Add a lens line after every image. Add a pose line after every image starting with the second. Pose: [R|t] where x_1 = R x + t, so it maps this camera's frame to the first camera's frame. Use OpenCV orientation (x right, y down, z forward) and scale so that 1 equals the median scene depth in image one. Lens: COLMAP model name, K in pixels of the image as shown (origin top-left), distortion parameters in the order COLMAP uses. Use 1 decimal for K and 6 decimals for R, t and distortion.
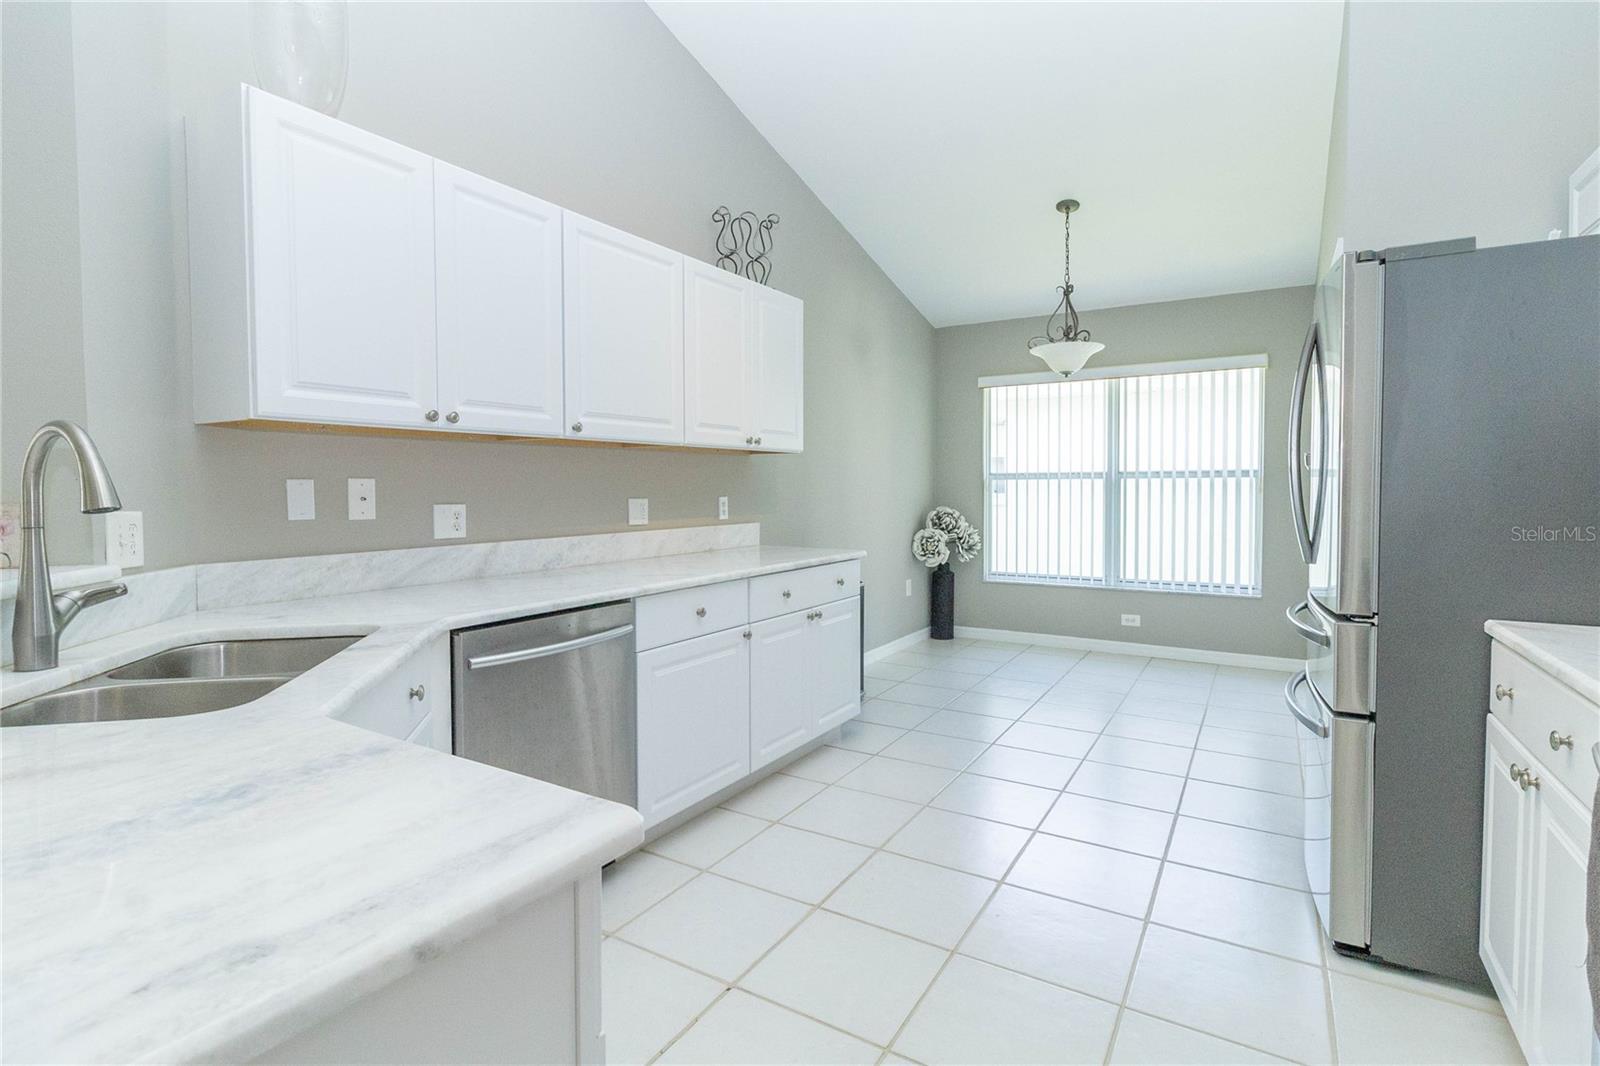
lens RADIAL K [[772.0, 0, 805.9], [0, 772.0, 513.2], [0, 0, 1]] dist [0.000412, 0.001351]
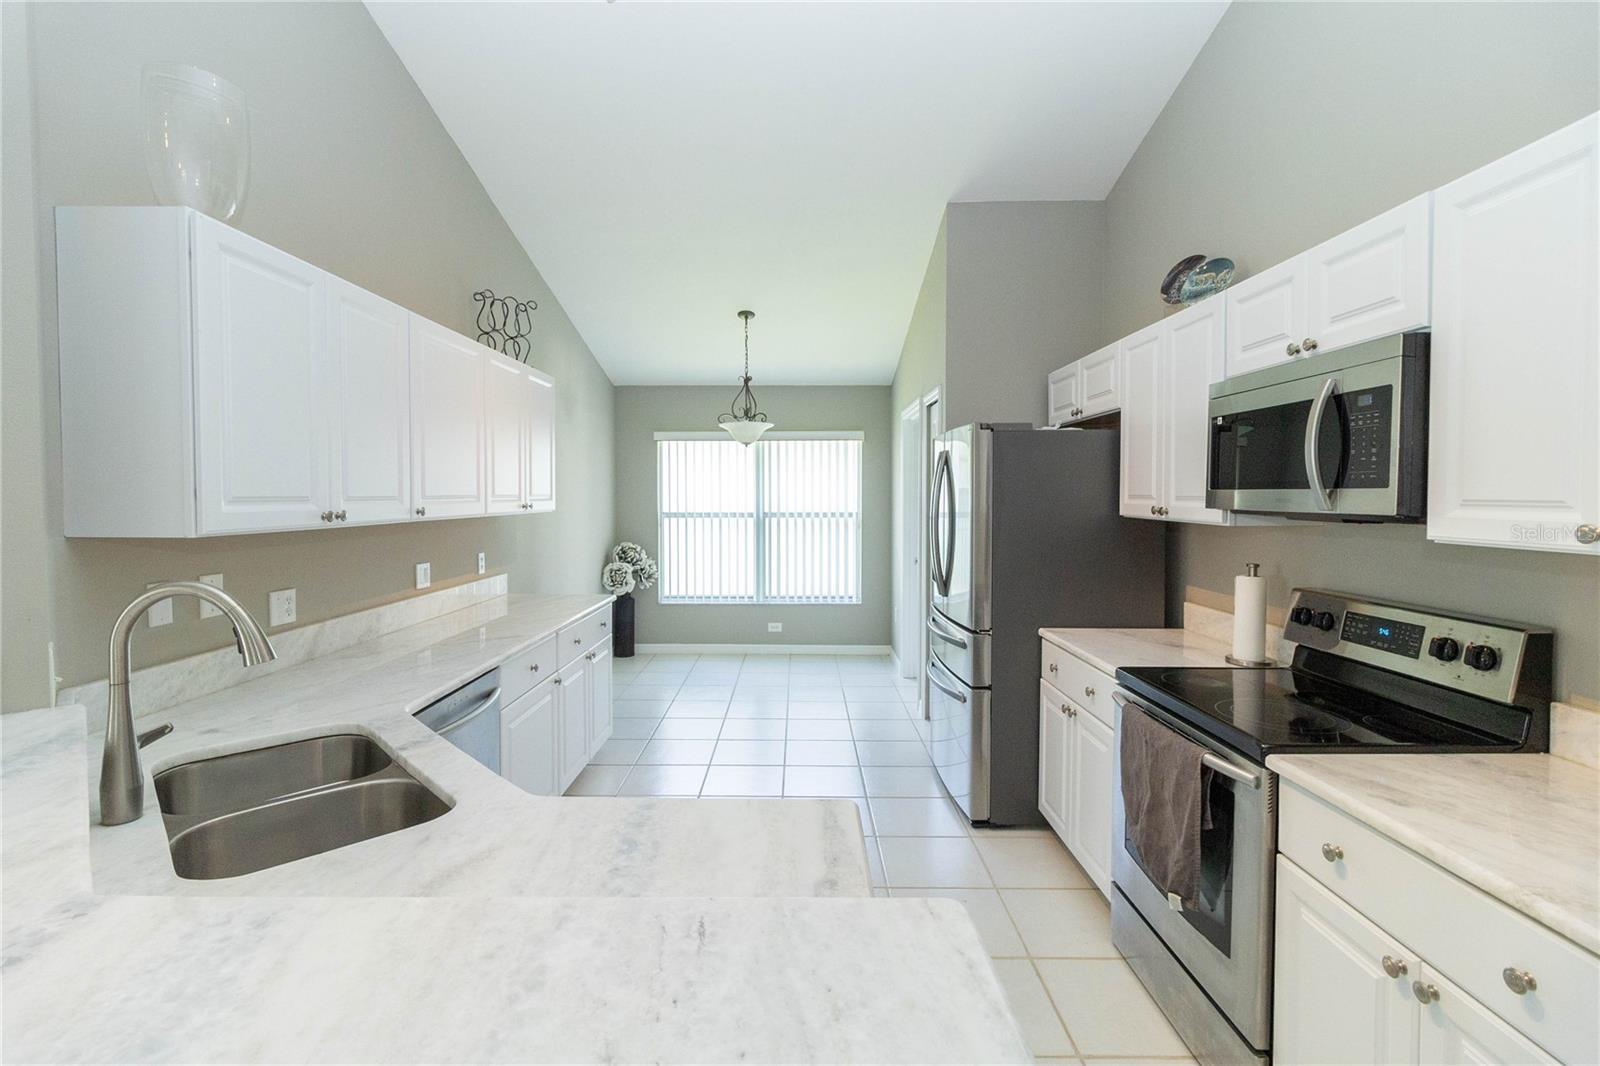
lens RADIAL K [[728.9, 0, 796.0], [0, 728.9, 514.6], [0, 0, 1]] dist [-0.000410, 0.000170]
pose [[0.858964, -0.008917, 0.511958, -0.184760], [0.012457, 0.999916, -0.003484, -0.048574], [-0.511884, 0.009371, 0.859003, -0.075837]]
